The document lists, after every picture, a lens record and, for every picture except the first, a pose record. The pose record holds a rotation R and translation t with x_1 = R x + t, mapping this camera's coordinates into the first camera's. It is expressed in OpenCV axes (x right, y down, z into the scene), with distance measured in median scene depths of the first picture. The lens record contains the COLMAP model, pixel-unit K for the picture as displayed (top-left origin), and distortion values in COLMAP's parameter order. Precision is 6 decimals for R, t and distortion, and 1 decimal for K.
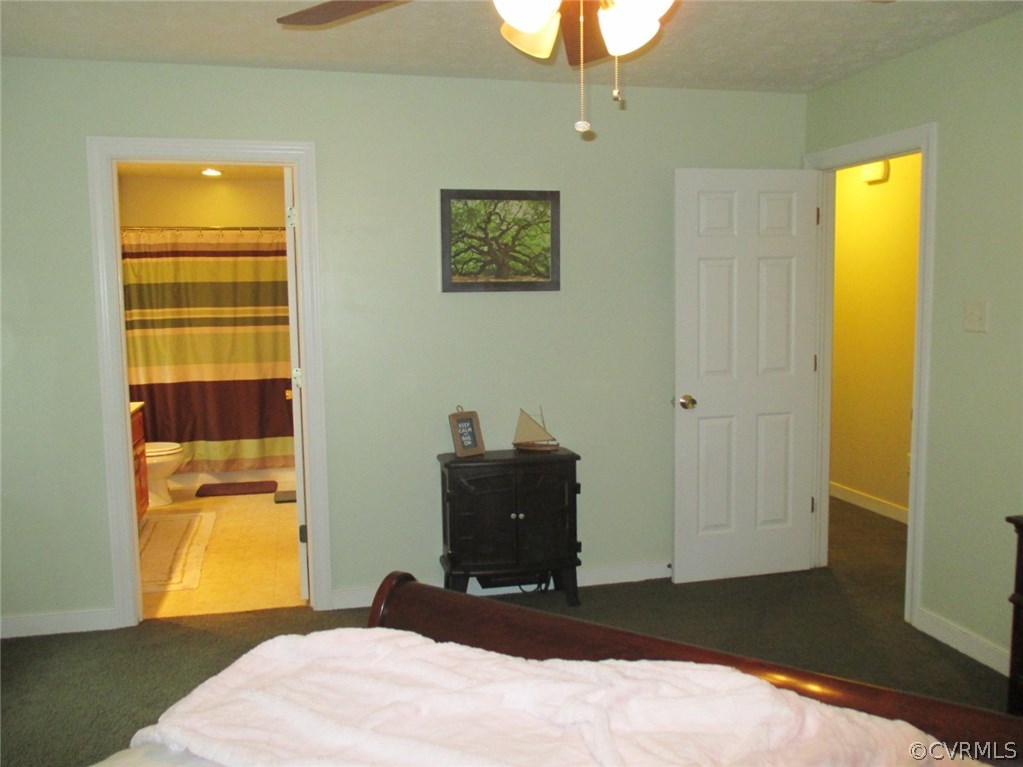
lens RADIAL K [[832.0, 0, 512.7], [0, 832.0, 384.0], [0, 0, 1]] dist [-0.028882, -0.000631]
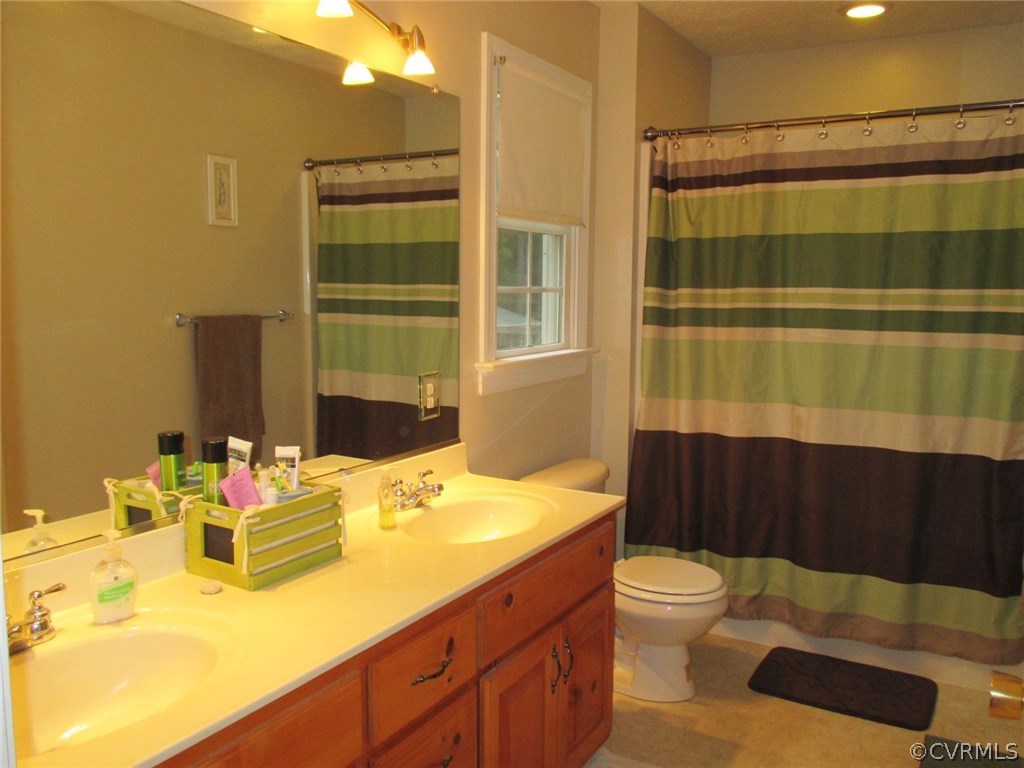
lens RADIAL K [[832.8, 0, 513.6], [0, 832.8, 385.8], [0, 0, 1]] dist [-0.028882, -0.000631]
pose [[0.716235, 0.099973, -0.690661, -0.163818], [-0.087854, 0.994729, 0.052880, -0.046453], [0.692307, 0.022803, 0.721242, 0.540930]]
